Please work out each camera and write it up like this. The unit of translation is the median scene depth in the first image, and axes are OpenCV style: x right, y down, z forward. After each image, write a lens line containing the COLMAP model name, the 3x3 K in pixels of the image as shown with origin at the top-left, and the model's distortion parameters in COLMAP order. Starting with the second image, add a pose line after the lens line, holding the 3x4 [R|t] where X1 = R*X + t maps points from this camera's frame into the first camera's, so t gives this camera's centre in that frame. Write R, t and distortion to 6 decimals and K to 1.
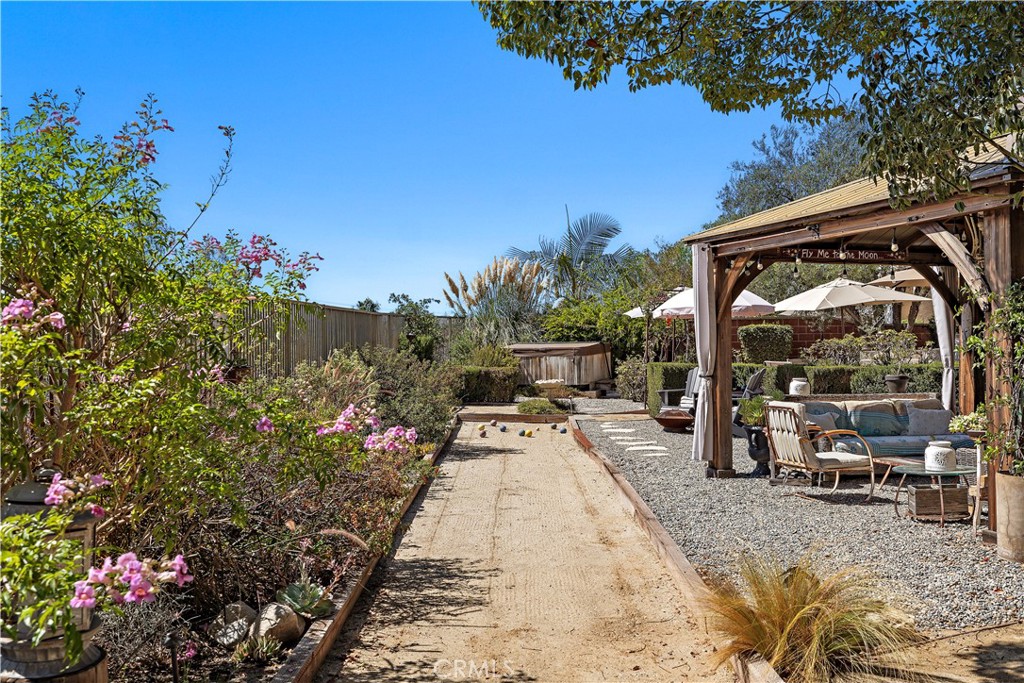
lens RADIAL K [[991.1, 0, 512.0], [0, 991.1, 341.5], [0, 0, 1]] dist [0.004071, 0.003994]
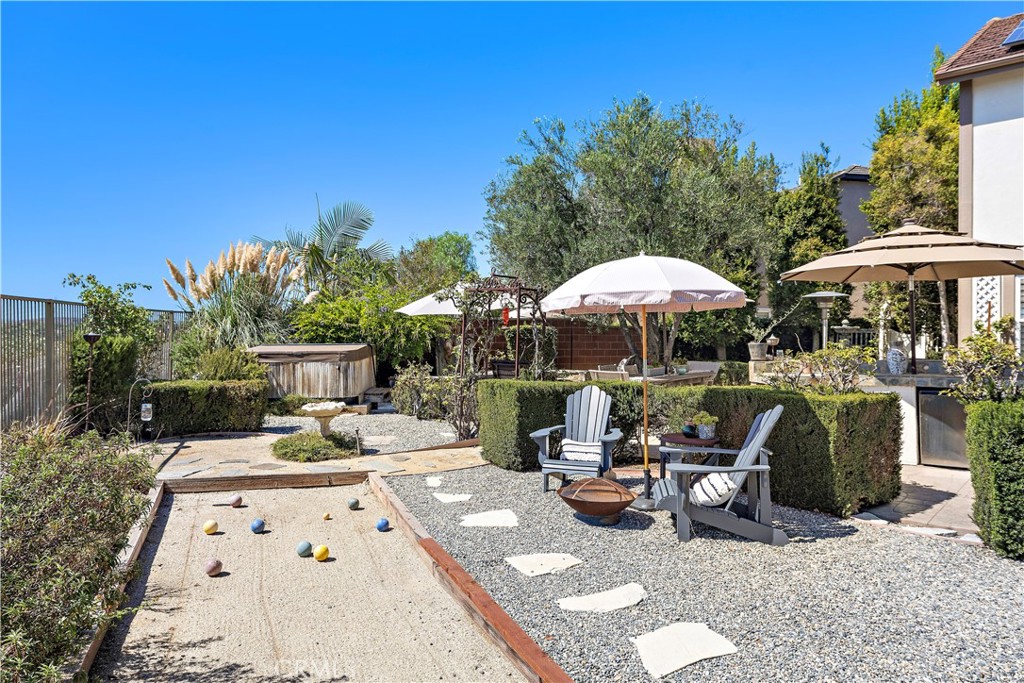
lens RADIAL K [[681.6, 0, 509.9], [0, 681.6, 324.3], [0, 0, 1]] dist [0.001239, 0.000876]
pose [[0.929146, 0.011922, 0.369521, -0.013919], [-0.005286, 0.999806, -0.018966, -0.006131], [-0.369676, 0.015669, 0.929029, 0.450631]]
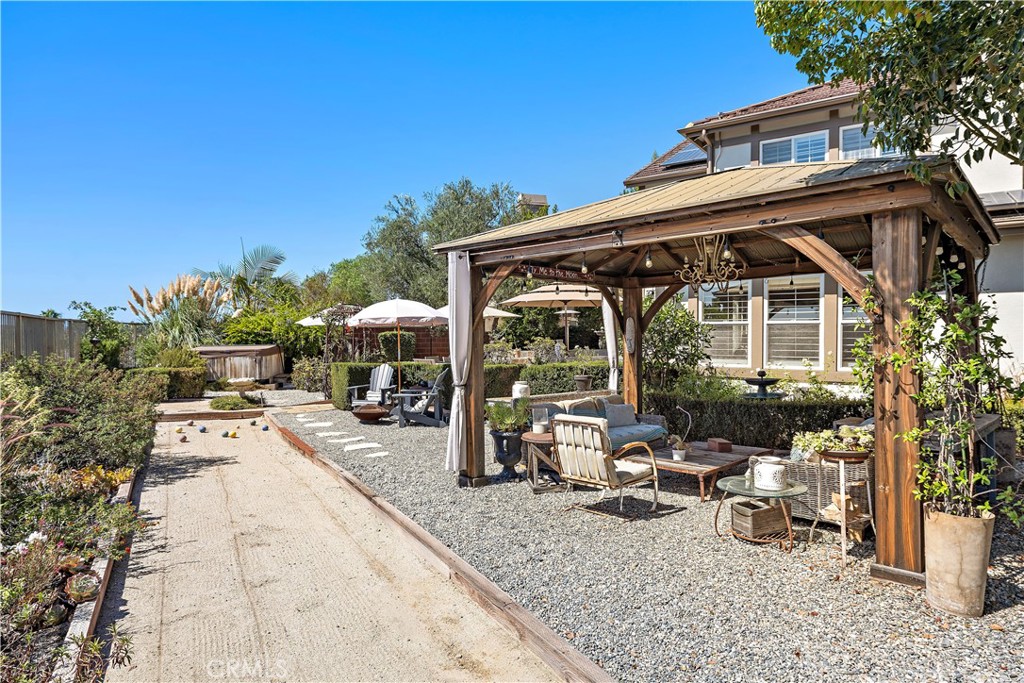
lens RADIAL K [[594.4, 0, 512.0], [0, 594.4, 341.5], [0, 0, 1]] dist [0.004559, 0.000415]
pose [[0.871518, -0.002636, 0.490356, -0.023260], [0.002096, 0.999996, 0.001652, -0.004506], [-0.490358, -0.000412, 0.871521, 0.204094]]
